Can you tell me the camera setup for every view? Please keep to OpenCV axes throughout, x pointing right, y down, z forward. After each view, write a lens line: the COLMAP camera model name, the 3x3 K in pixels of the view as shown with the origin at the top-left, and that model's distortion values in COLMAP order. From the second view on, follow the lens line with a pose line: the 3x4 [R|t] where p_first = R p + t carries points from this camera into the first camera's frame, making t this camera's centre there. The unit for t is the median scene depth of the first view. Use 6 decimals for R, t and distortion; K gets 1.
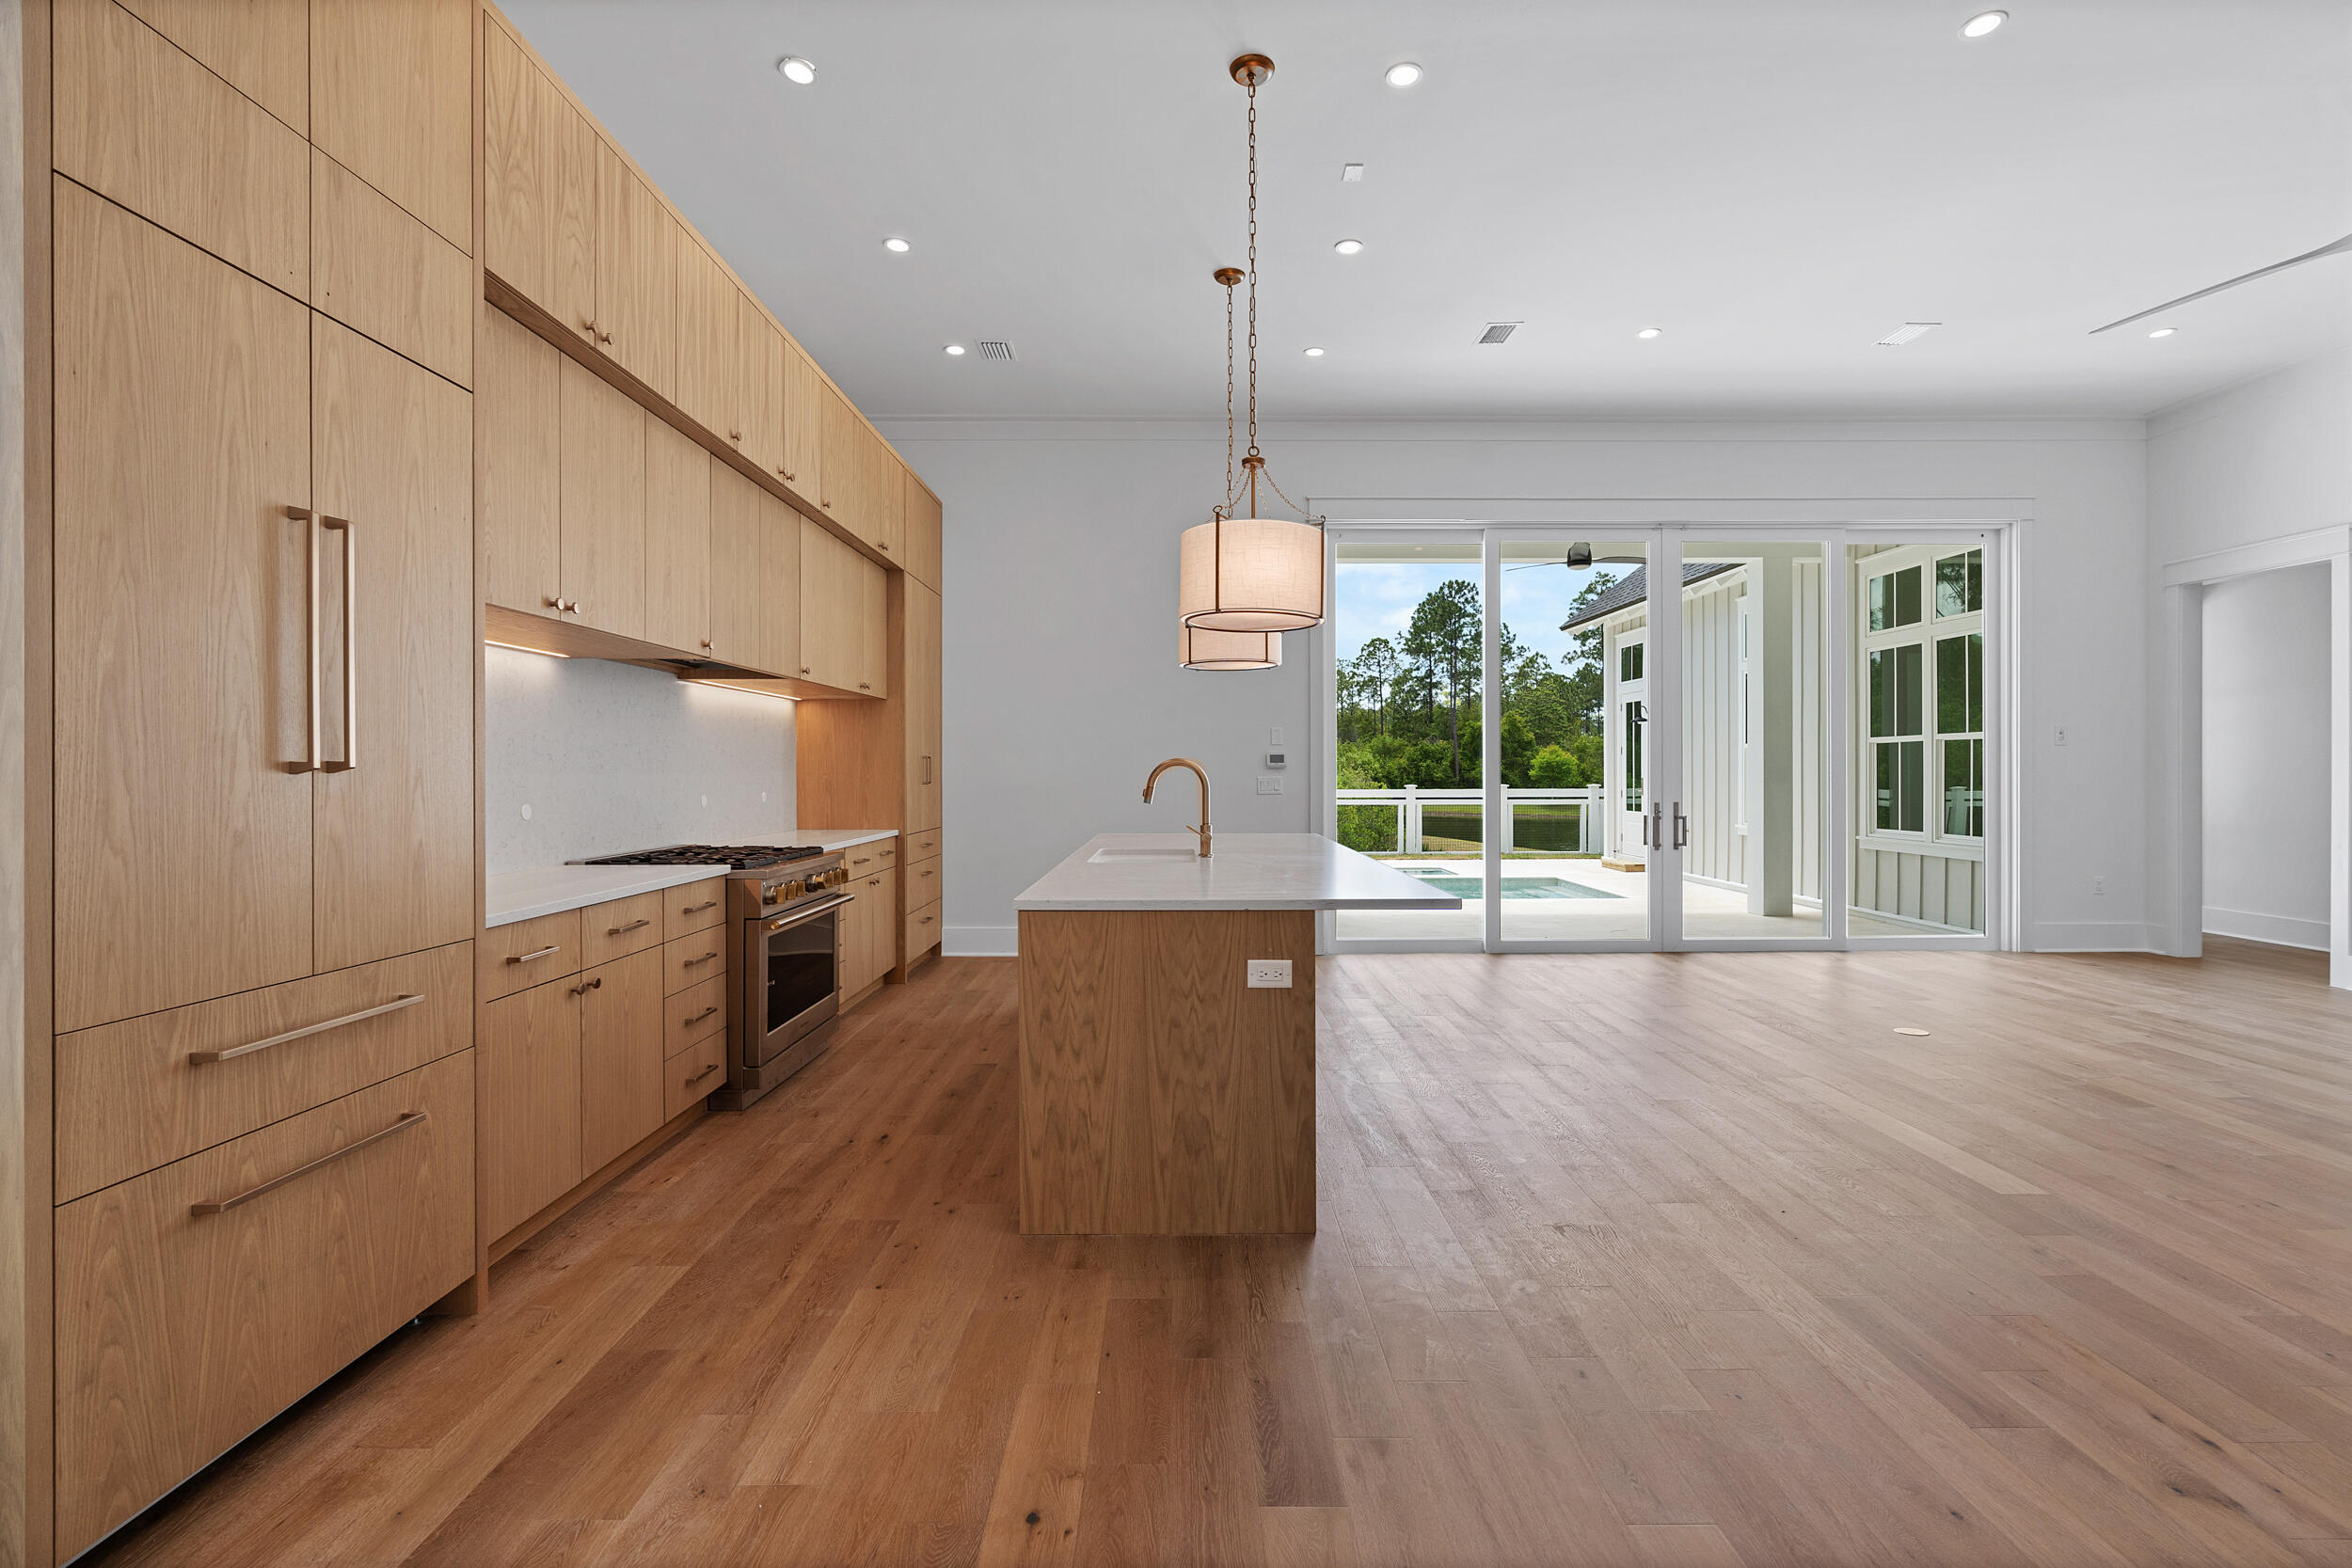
lens RADIAL K [[1060.9, 0, 1185.0], [0, 1060.9, 770.8], [0, 0, 1]] dist [-0.005744, 0.001547]
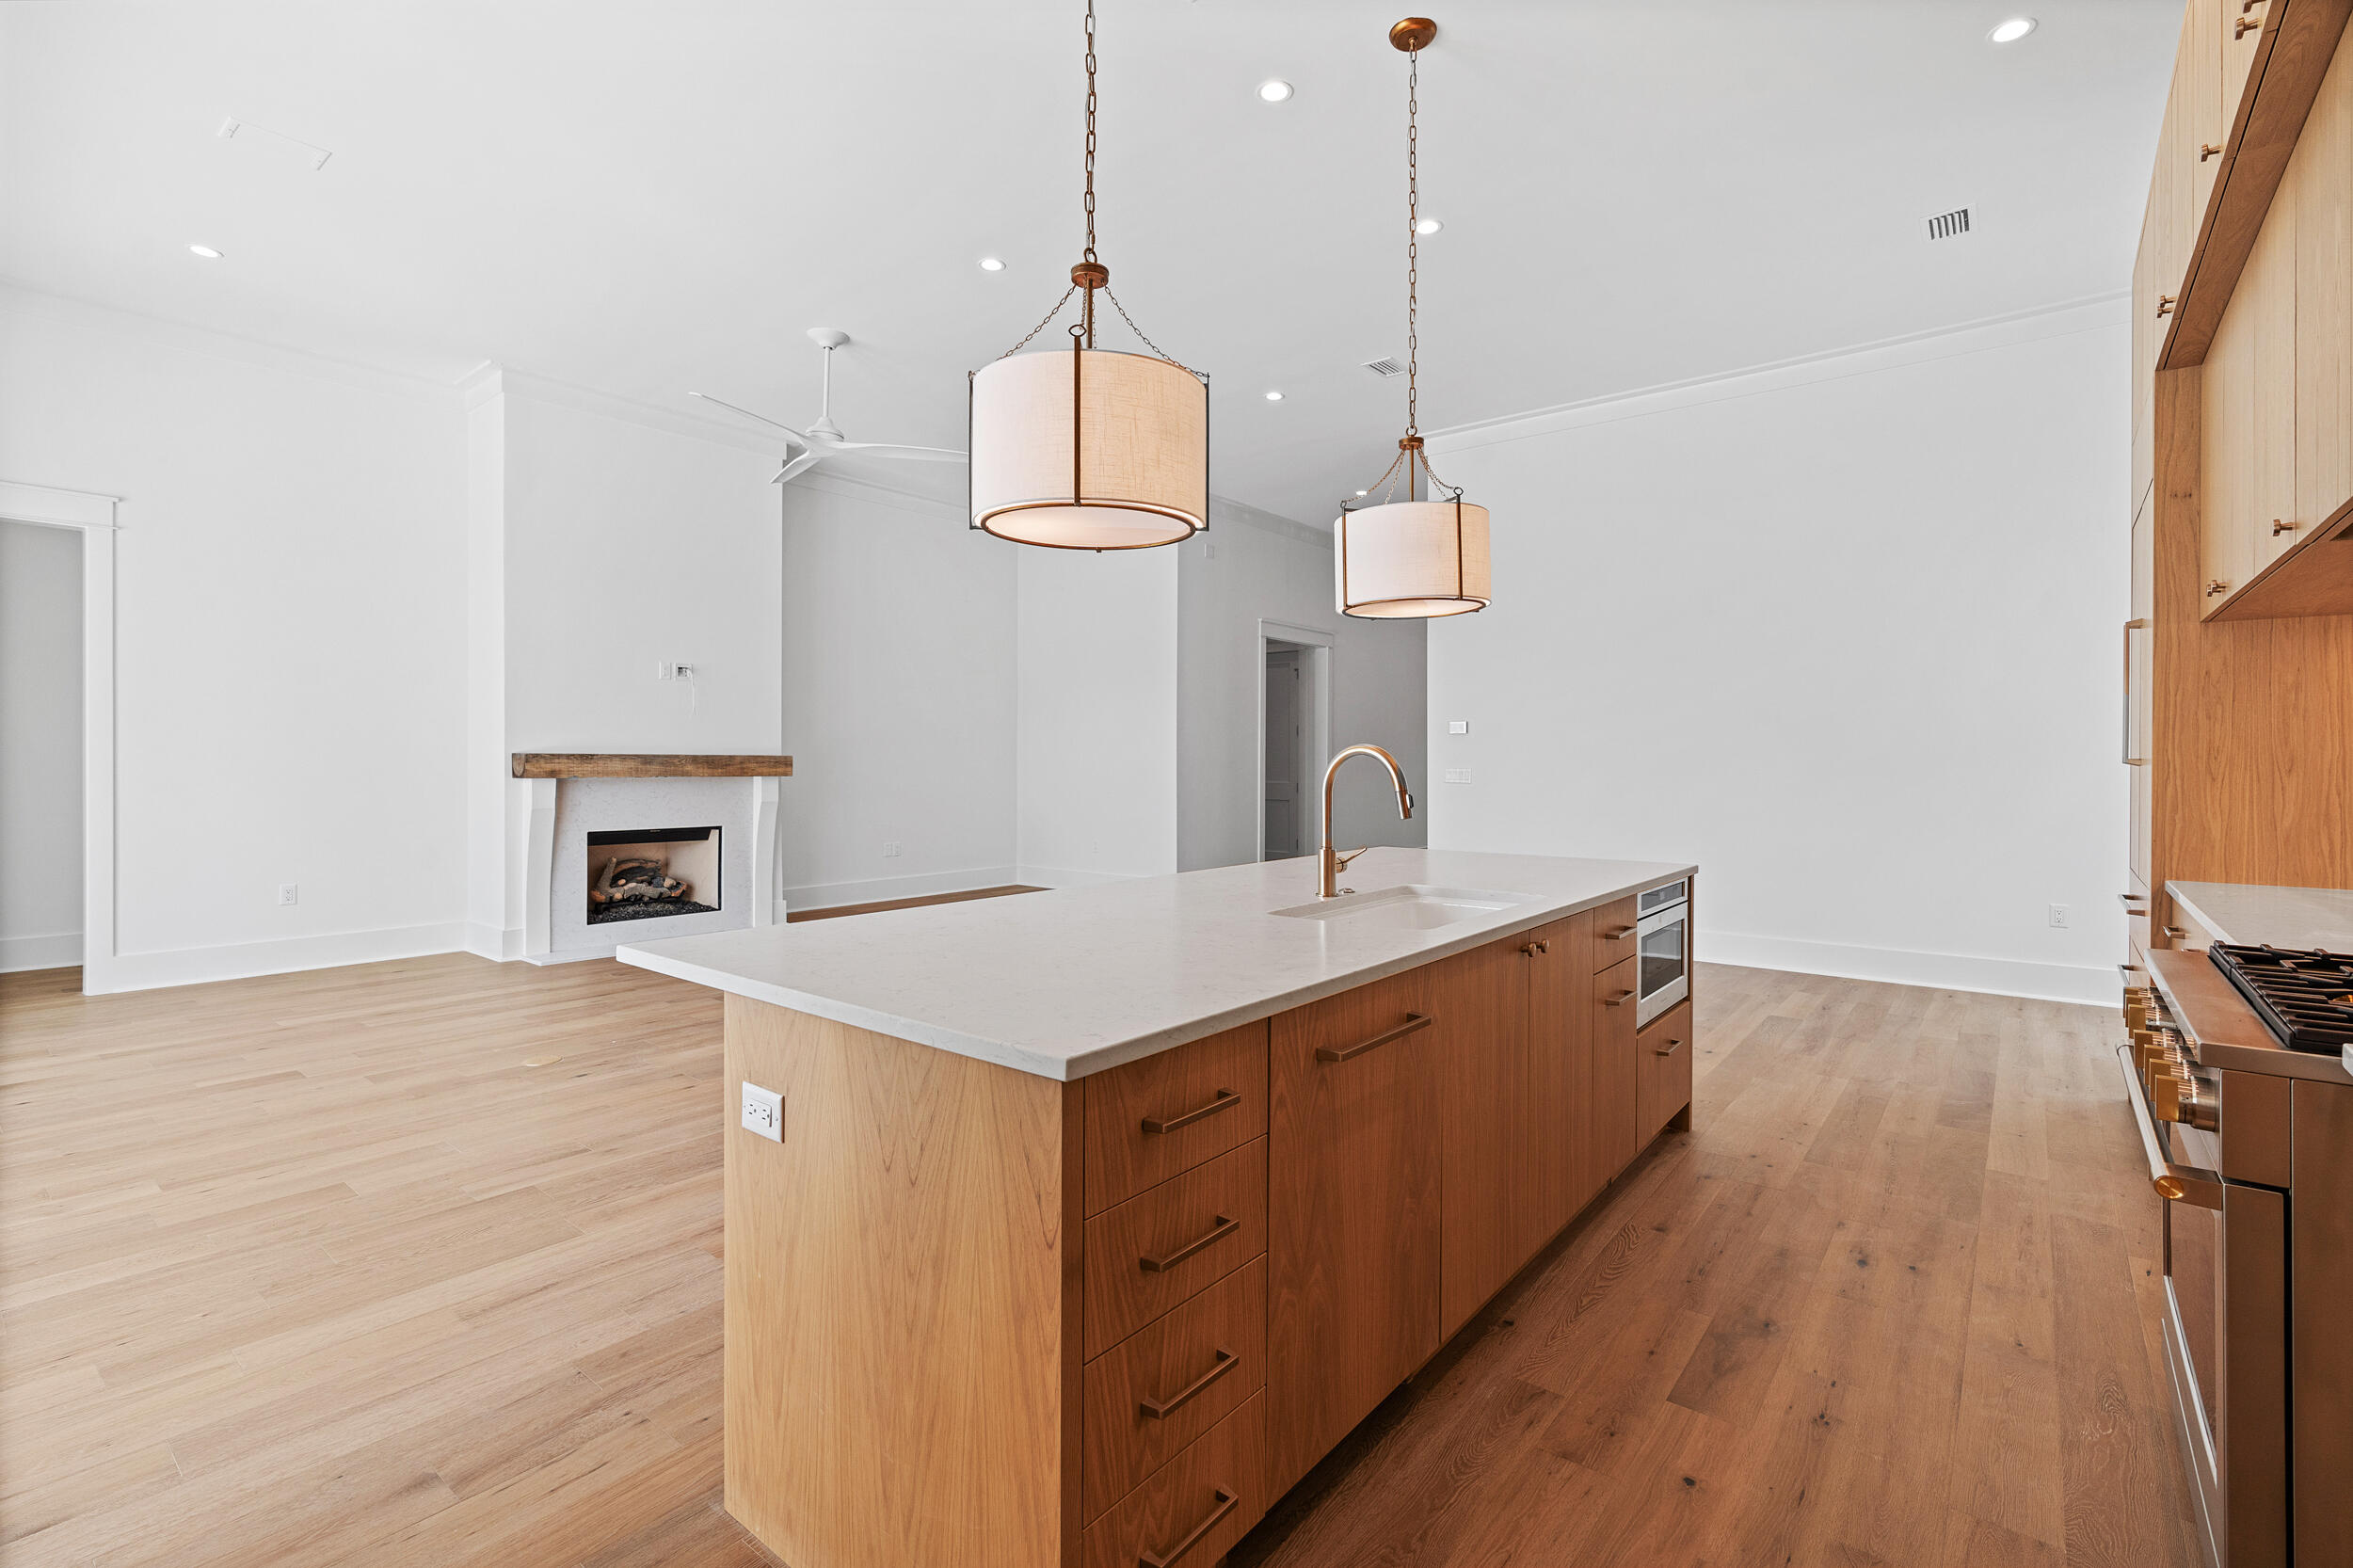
lens RADIAL K [[1061.4, 0, 1185.5], [0, 1061.4, 770.8], [0, 0, 1]] dist [-0.005744, 0.001547]
pose [[-0.777661, -0.006859, 0.628646, -0.369275], [-0.001919, 0.999962, 0.008536, -0.000758], [-0.628680, 0.005432, -0.777645, 1.823125]]
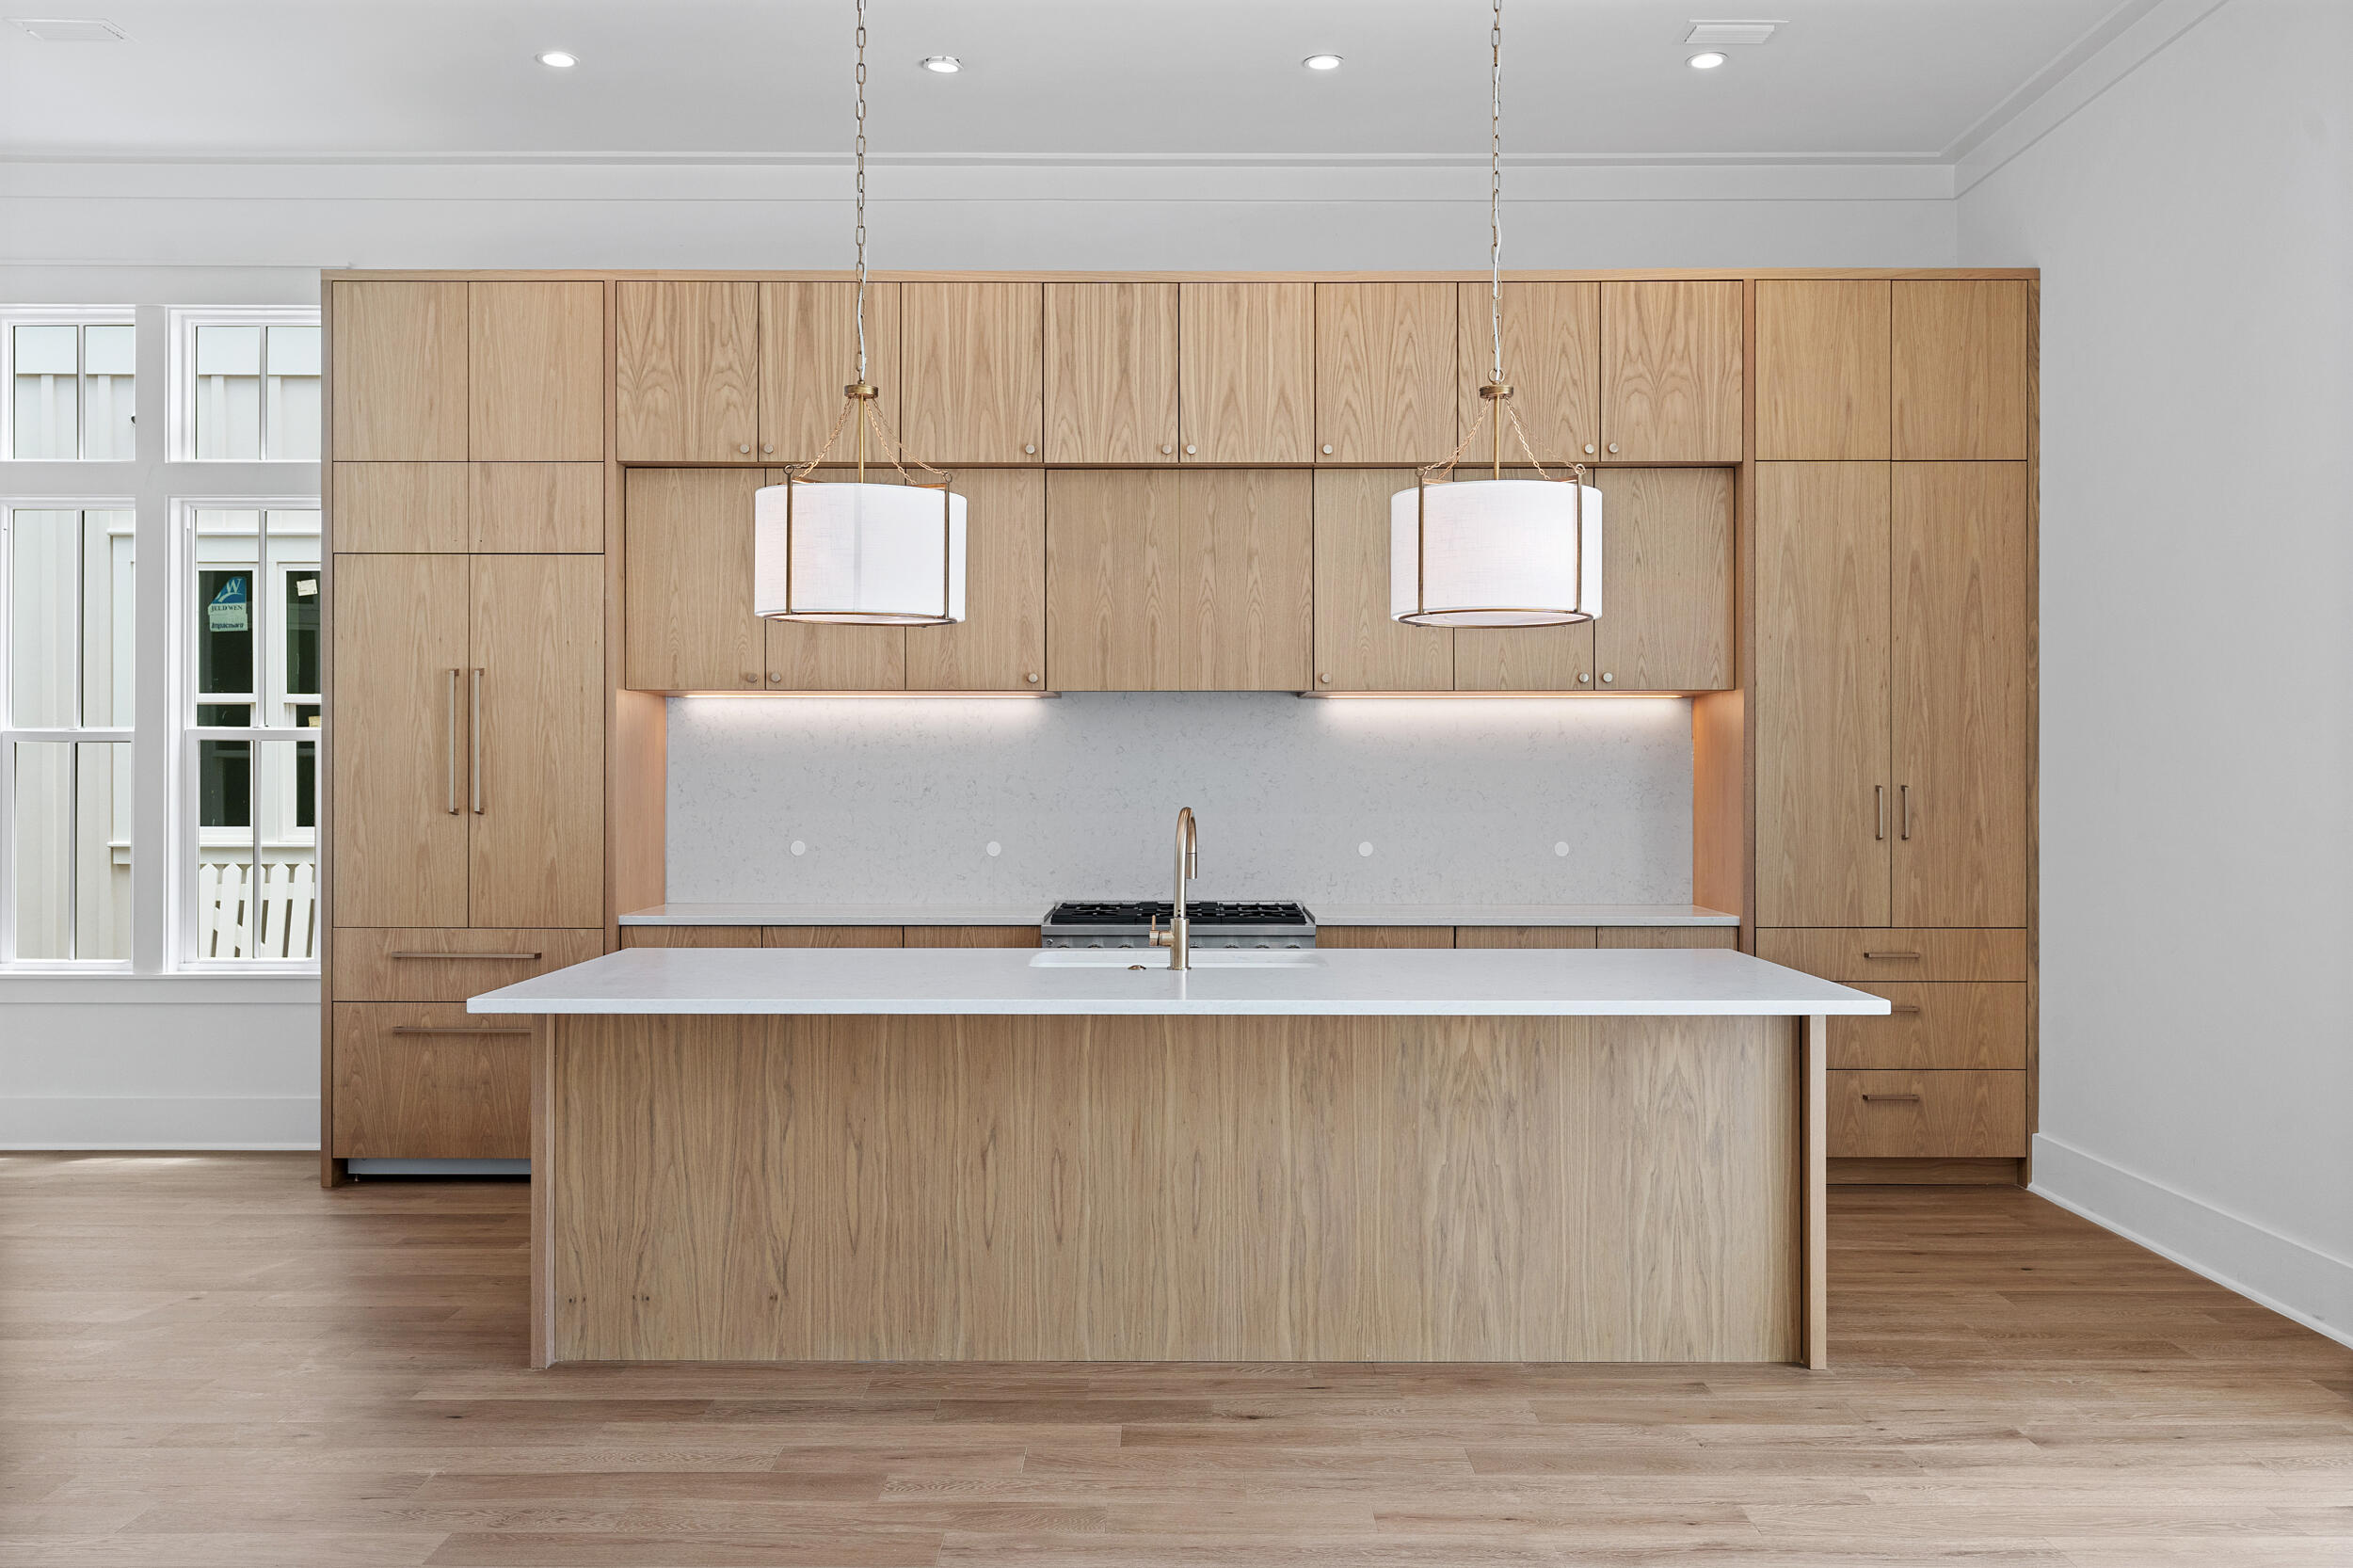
lens RADIAL K [[1945.3, 0, 1179.5], [0, 1945.3, 779.9], [0, 0, 1]] dist [0.006899, -0.002980]
pose [[-0.003271, 0.004453, -0.999985, 1.316276], [-0.000342, 0.999990, 0.004454, -0.038211], [0.999995, 0.000357, -0.003270, 1.182189]]
